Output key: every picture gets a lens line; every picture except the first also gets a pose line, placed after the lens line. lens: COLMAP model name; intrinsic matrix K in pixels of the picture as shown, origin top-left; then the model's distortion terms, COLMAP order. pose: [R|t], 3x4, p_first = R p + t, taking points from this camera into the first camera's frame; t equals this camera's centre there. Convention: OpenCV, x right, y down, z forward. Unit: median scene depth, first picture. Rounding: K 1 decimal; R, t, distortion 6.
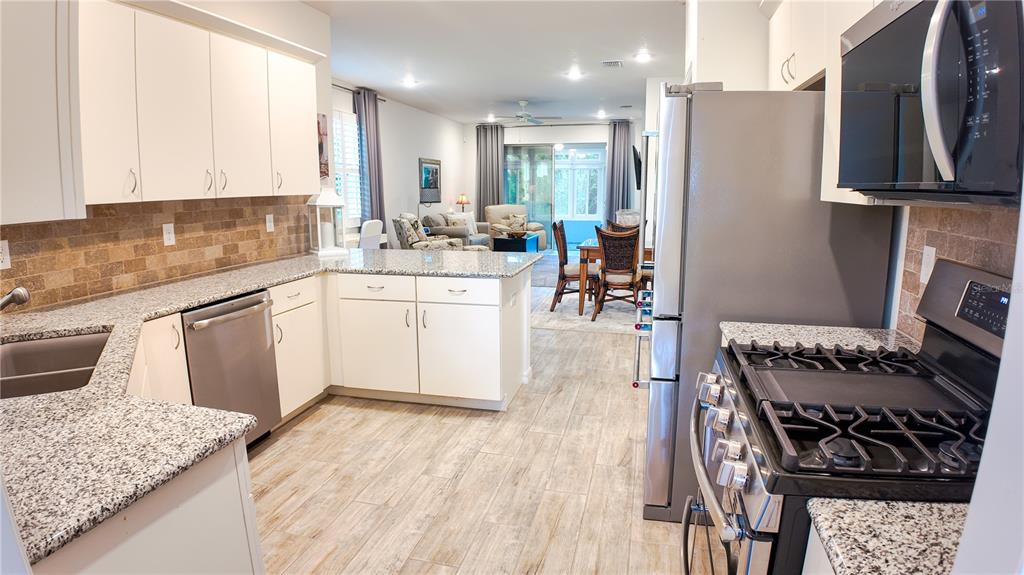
lens RADIAL K [[536.6, 0, 516.1], [0, 536.6, 287.0], [0, 0, 1]] dist [-0.101732, -0.009715]
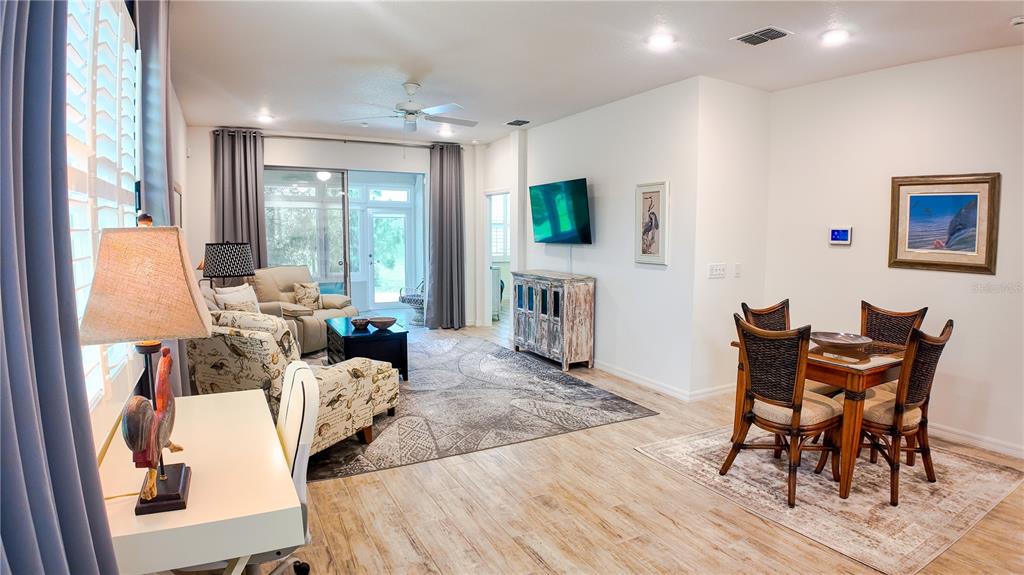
lens RADIAL K [[536.6, 0, 512.5], [0, 536.6, 286.8], [0, 0, 1]] dist [-0.101732, -0.009715]
pose [[0.738508, -0.070190, 0.670581, -0.320983], [0.119900, 0.992386, -0.028172, -0.125450], [-0.663498, 0.101208, 0.741301, 0.597587]]
